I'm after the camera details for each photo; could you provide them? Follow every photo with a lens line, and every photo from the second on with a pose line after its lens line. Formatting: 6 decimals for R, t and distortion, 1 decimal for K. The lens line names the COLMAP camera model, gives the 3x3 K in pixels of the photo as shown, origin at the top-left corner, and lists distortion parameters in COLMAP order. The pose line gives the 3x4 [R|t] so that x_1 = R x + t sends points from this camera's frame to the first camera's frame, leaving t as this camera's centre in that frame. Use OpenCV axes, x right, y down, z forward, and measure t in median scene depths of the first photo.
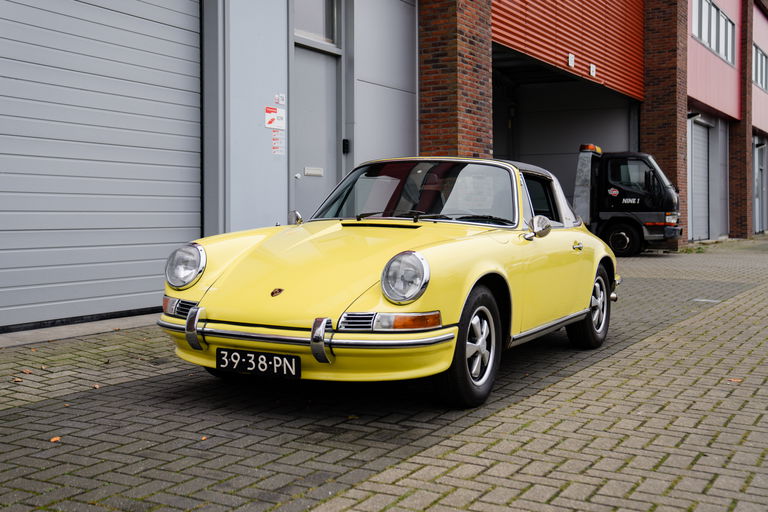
lens RADIAL K [[955.9, 0, 384.0], [0, 955.9, 256.0], [0, 0, 1]] dist [0.013291, 0.025713]
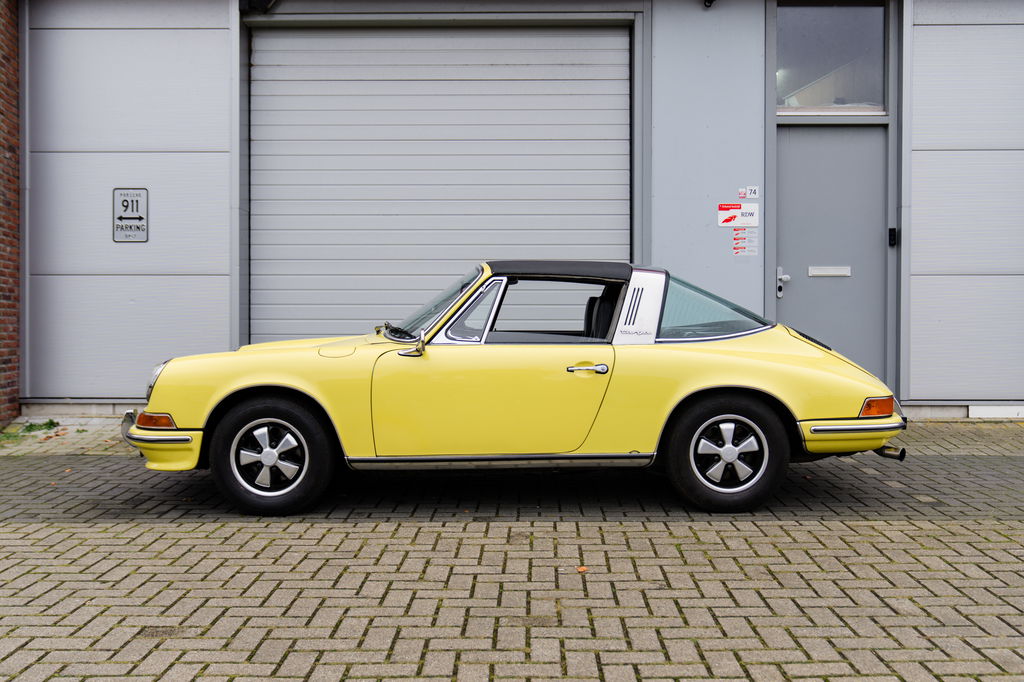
lens RADIAL K [[958.2, 0, 512.0], [0, 958.2, 341.0], [0, 0, 1]] dist [0.003116, -0.000277]
pose [[0.474034, 0.021715, -0.880239, 0.576991], [-0.040517, 0.999175, 0.002829, -0.020900], [0.879574, 0.034324, 0.474522, 0.395494]]
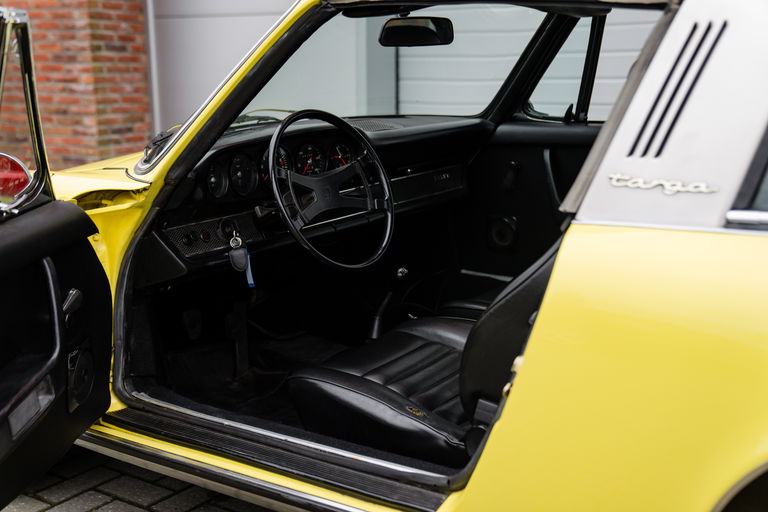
lens RADIAL K [[1038.6, 0, 384.0], [0, 1038.6, 256.0], [0, 0, 1]] dist [0.004776, 0.005174]
pose [[-0.104500, 0.188508, -0.976496, 0.296101], [-0.039133, 0.980332, 0.193437, -0.046749], [0.993755, 0.058427, -0.095068, 0.691943]]
